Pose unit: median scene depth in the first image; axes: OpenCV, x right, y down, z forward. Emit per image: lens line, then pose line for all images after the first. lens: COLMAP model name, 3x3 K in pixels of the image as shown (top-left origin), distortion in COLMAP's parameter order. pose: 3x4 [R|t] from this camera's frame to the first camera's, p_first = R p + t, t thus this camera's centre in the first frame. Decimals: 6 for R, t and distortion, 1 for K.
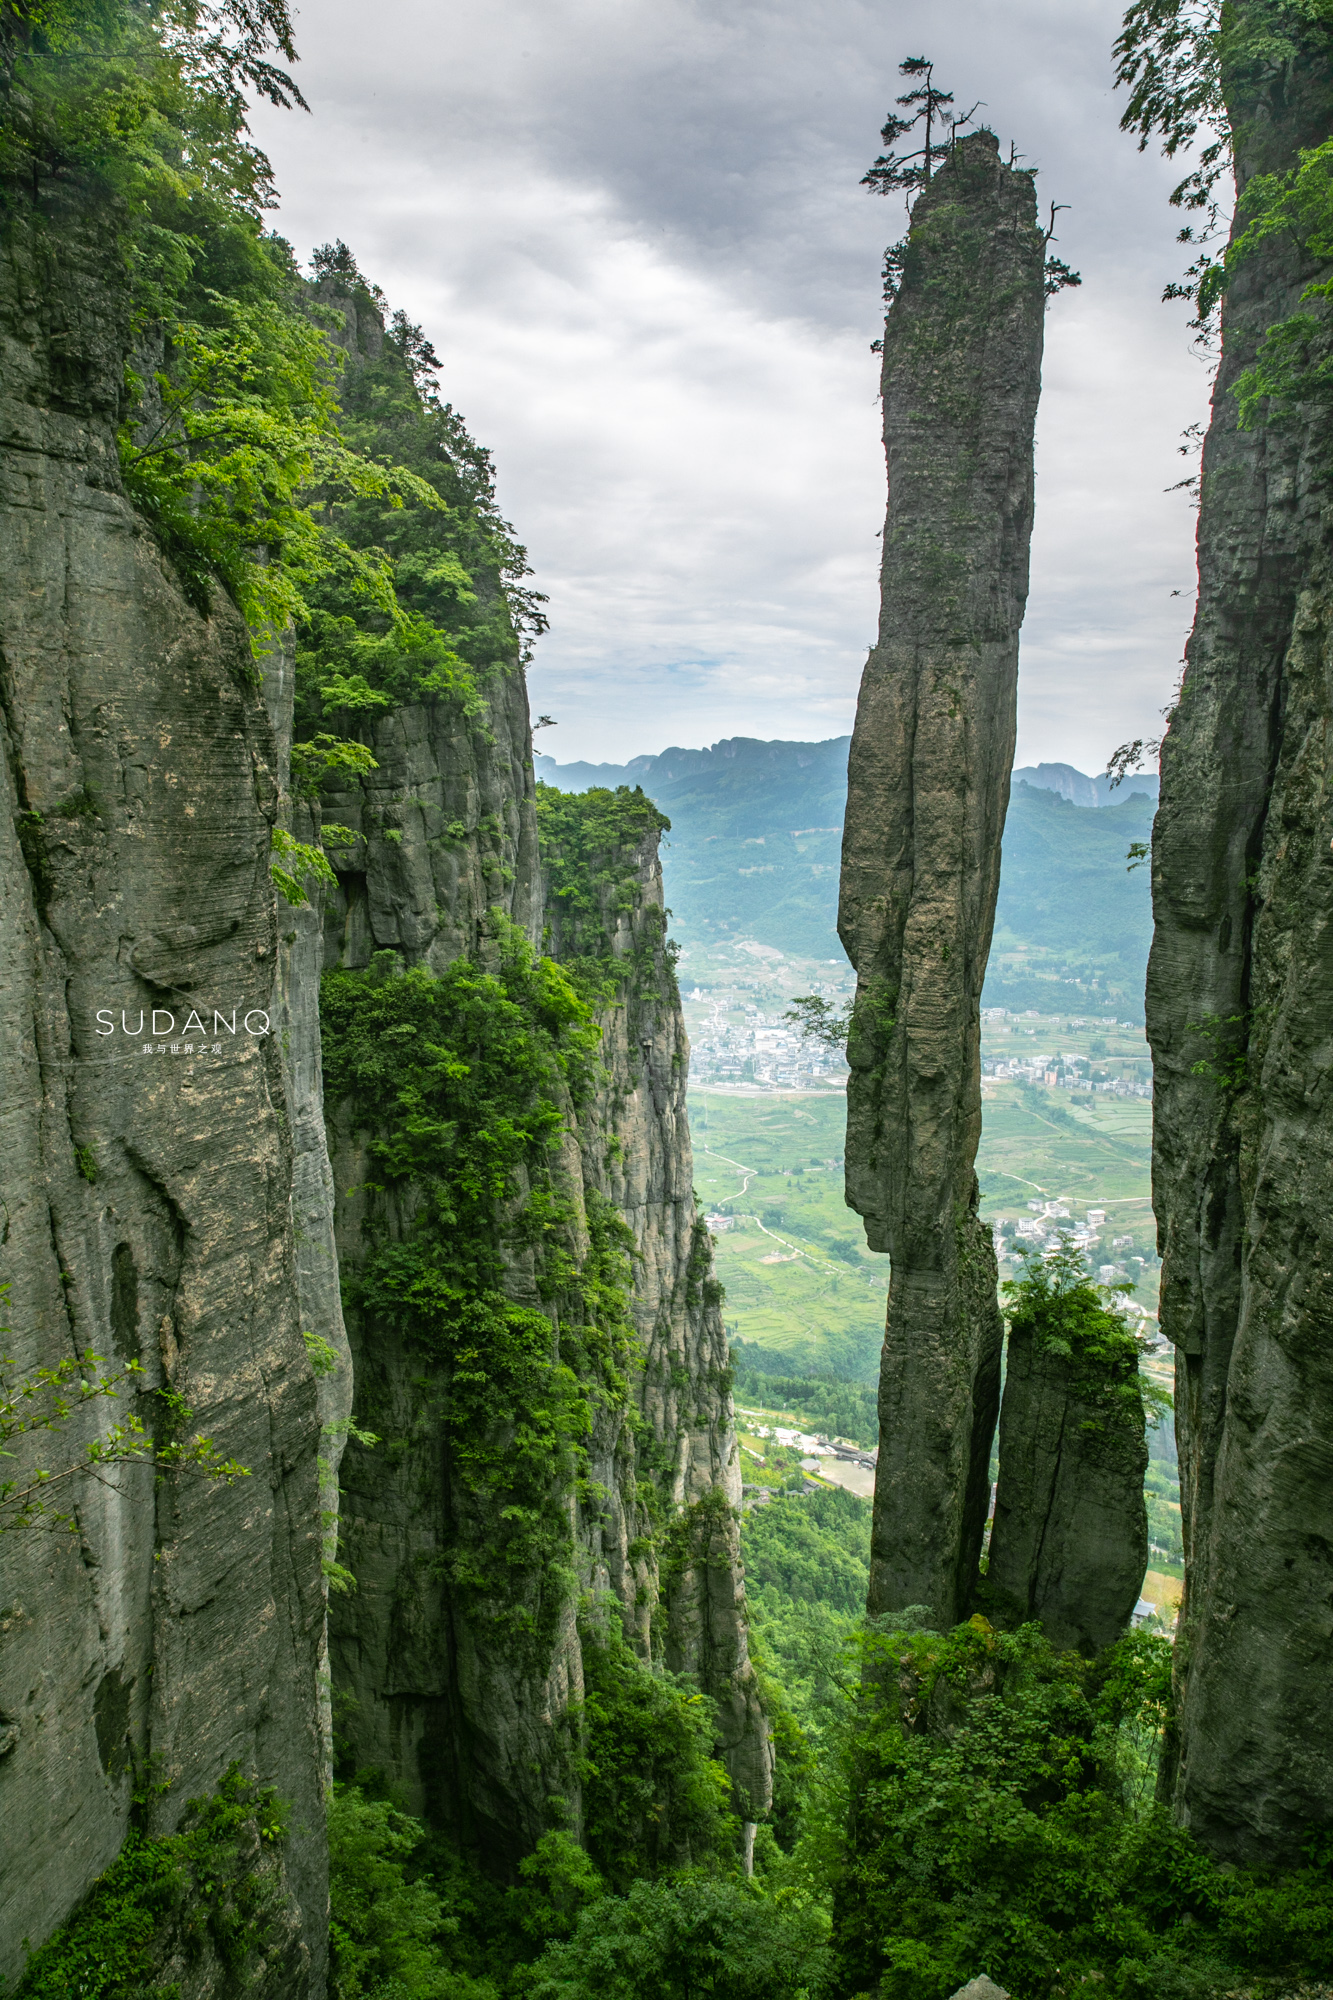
lens RADIAL K [[1346.1, 0, 666.5], [0, 1346.1, 1000.0], [0, 0, 1]] dist [-0.106722, 0.089657]
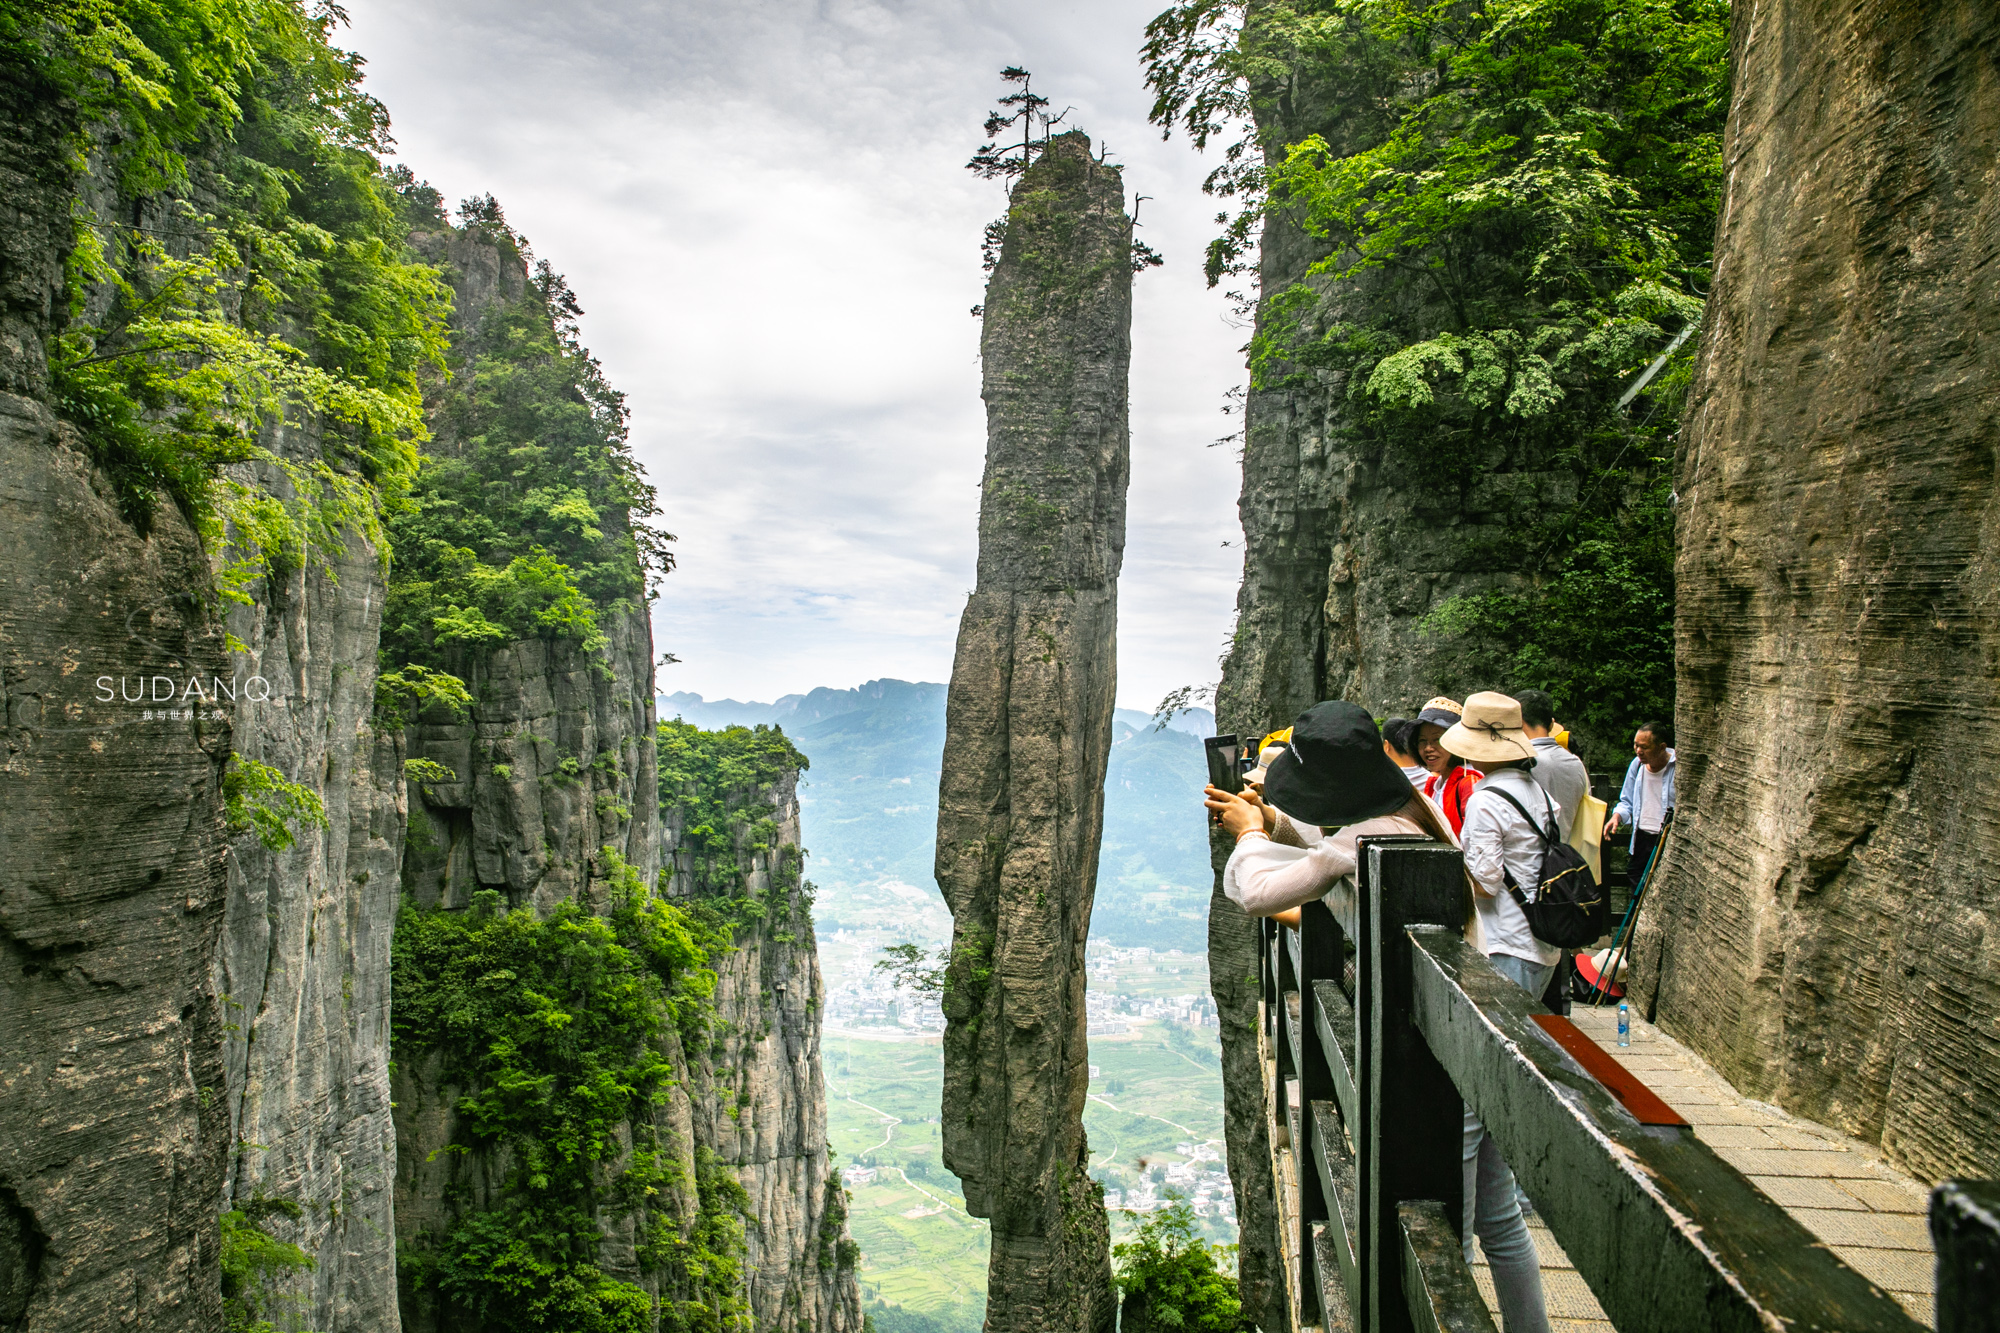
lens RADIAL K [[1346.1, 0, 990.1], [0, 1346.1, 684.8], [0, 0, 1]] dist [-0.106722, 0.089657]
pose [[0.991078, 0.019786, 0.131807, 0.034137], [0.005351, 0.982216, -0.187676, -0.004593], [-0.133176, 0.186707, 0.973347, 0.018698]]
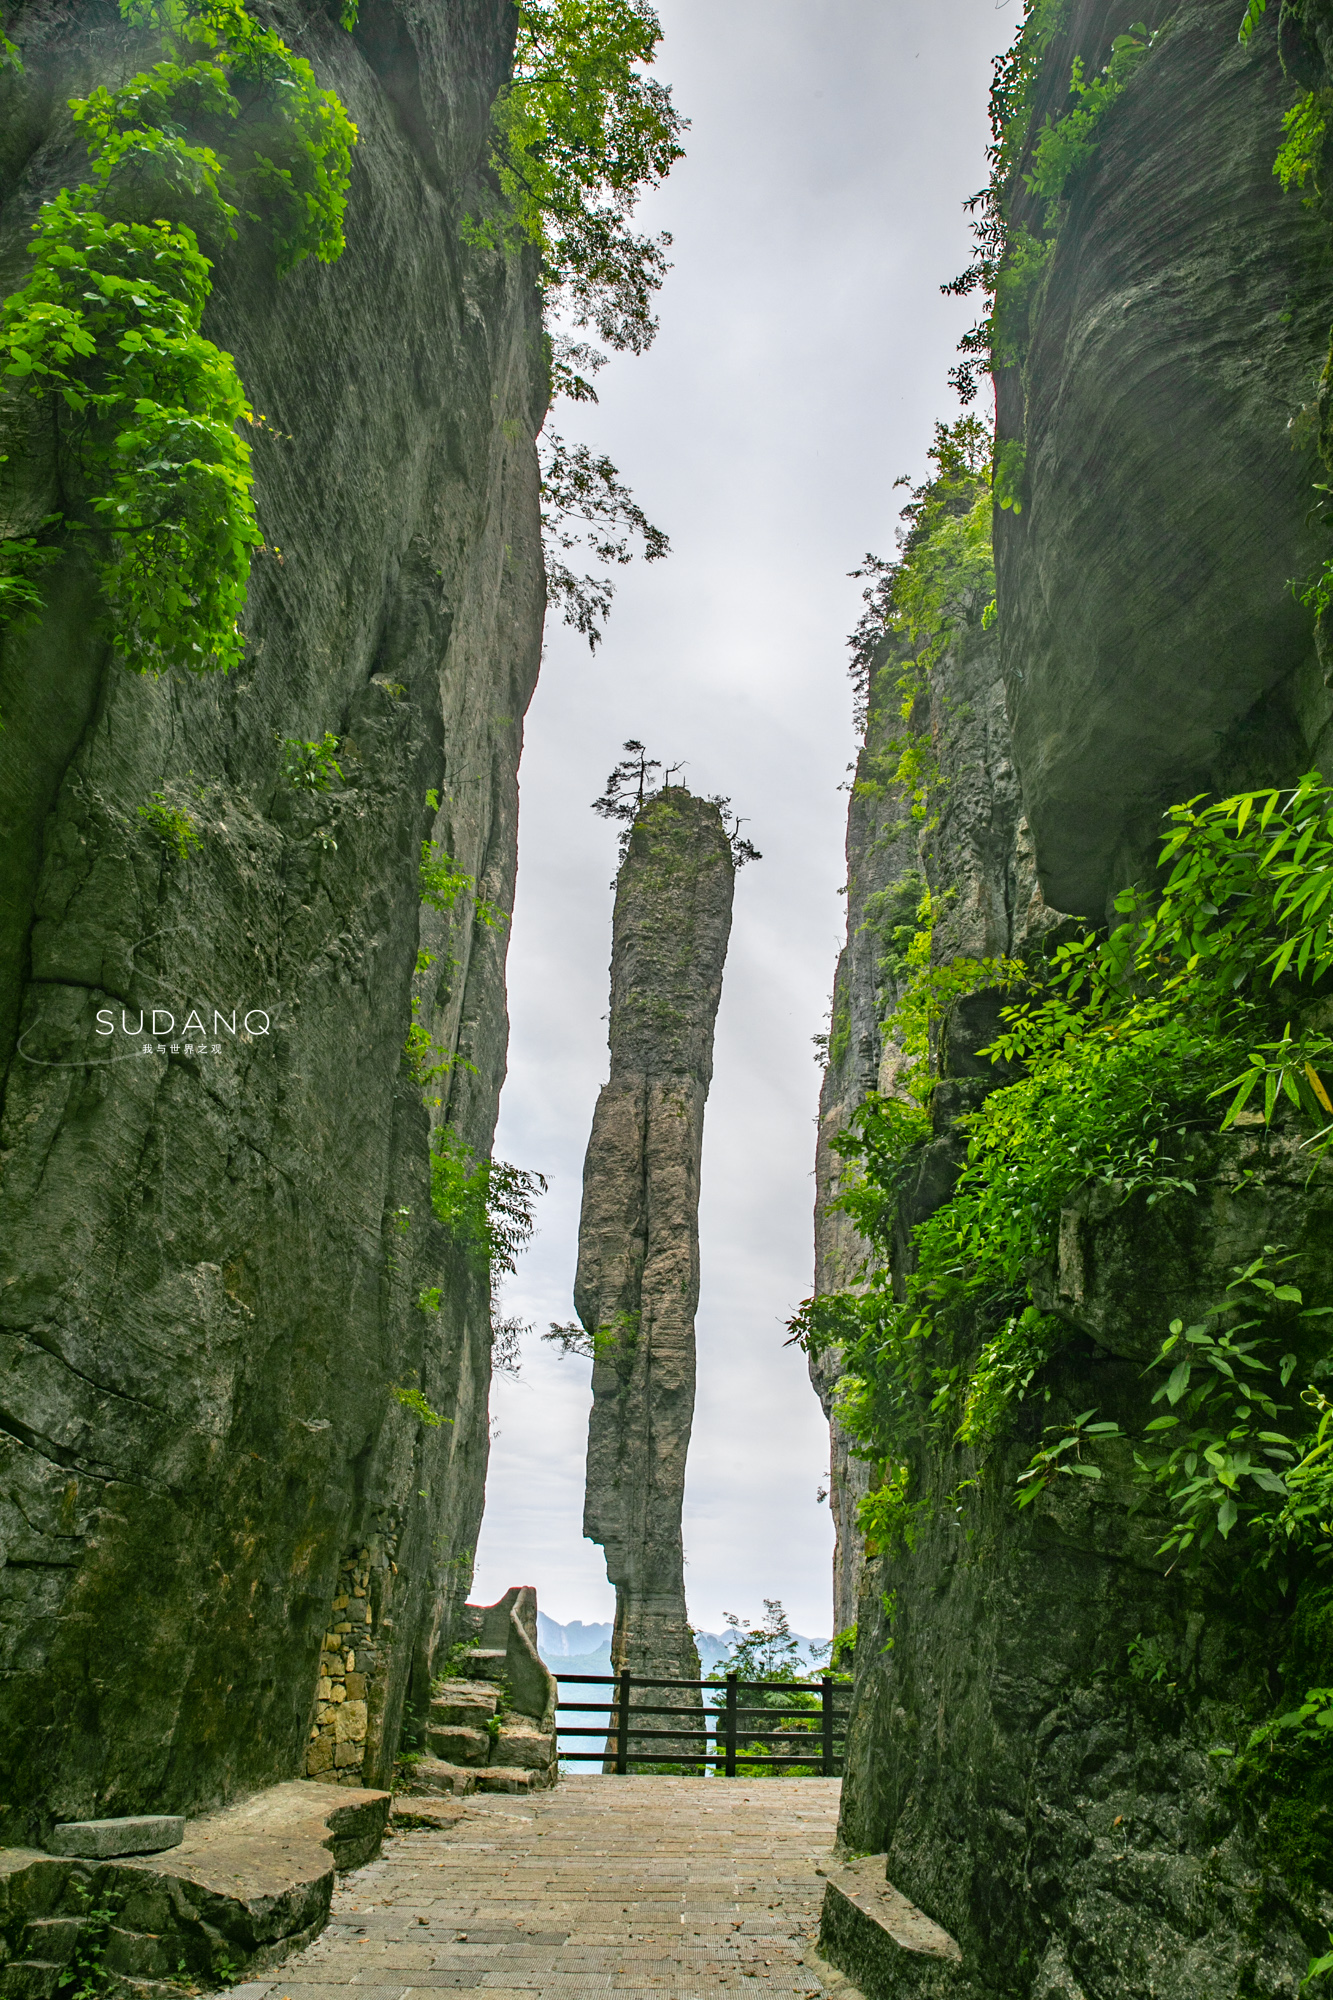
lens RADIAL K [[1346.1, 0, 666.5], [0, 1346.1, 1000.0], [0, 0, 1]] dist [-0.106722, 0.089657]
pose [[0.931986, 0.180980, 0.314083, -0.193889], [0.024833, 0.832538, -0.553411, 0.355121], [-0.361643, 0.523571, 0.771420, -0.033833]]
